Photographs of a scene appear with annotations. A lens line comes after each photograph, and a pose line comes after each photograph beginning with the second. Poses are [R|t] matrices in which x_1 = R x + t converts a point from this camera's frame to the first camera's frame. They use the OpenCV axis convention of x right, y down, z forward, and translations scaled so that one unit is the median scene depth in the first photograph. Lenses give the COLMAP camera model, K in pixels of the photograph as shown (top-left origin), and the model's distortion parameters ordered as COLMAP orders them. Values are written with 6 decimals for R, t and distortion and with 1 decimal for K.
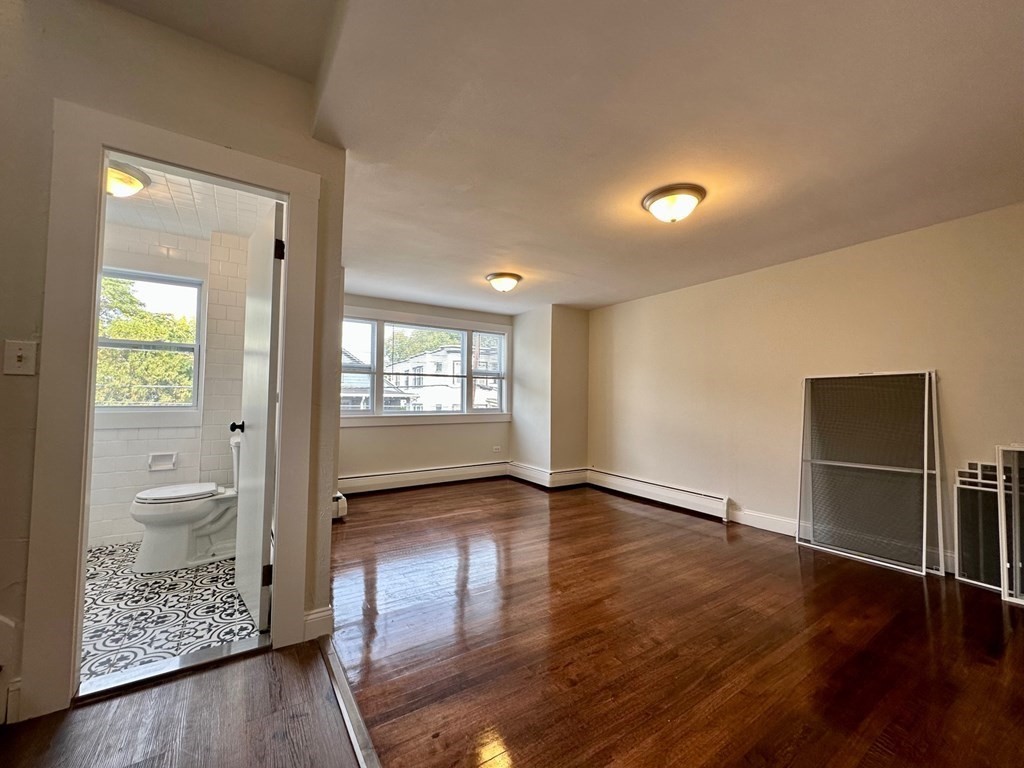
lens RADIAL K [[407.6, 0, 512.0], [0, 407.6, 384.0], [0, 0, 1]] dist [-0.000220, 0.000063]
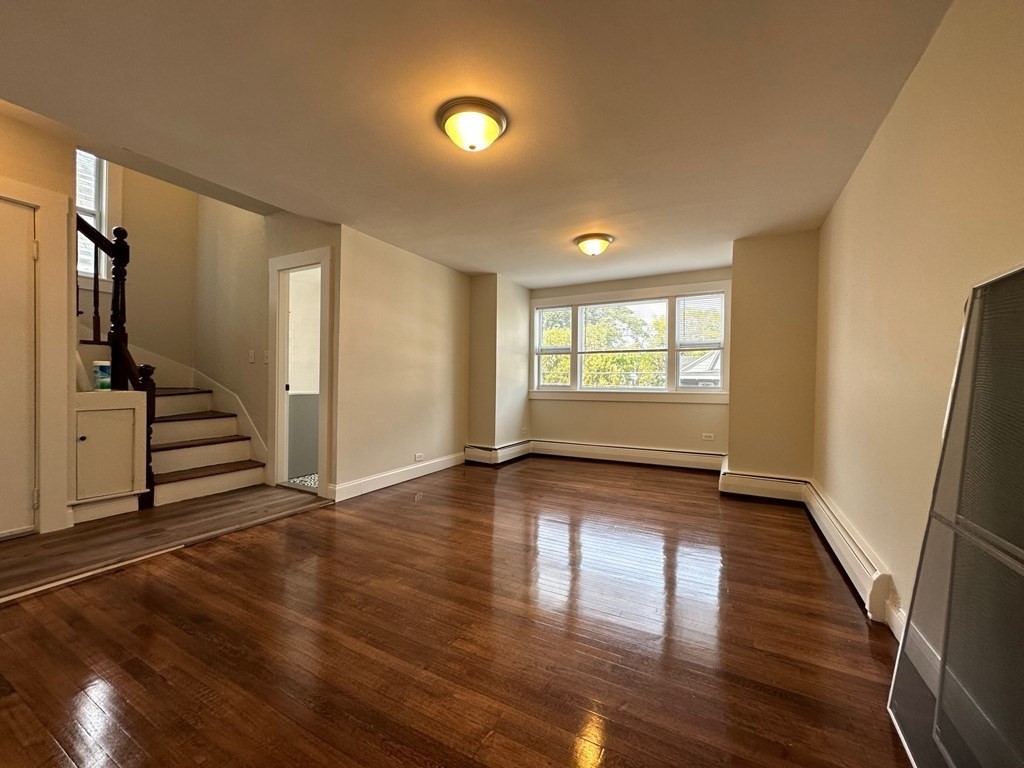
lens RADIAL K [[407.6, 0, 512.0], [0, 407.6, 384.0], [0, 0, 1]] dist [-0.000220, 0.000063]
pose [[0.455910, 0.002245, -0.890023, 0.709141], [0.025697, 0.999547, 0.015685, 0.043331], [0.889655, -0.030022, 0.455646, 0.409781]]
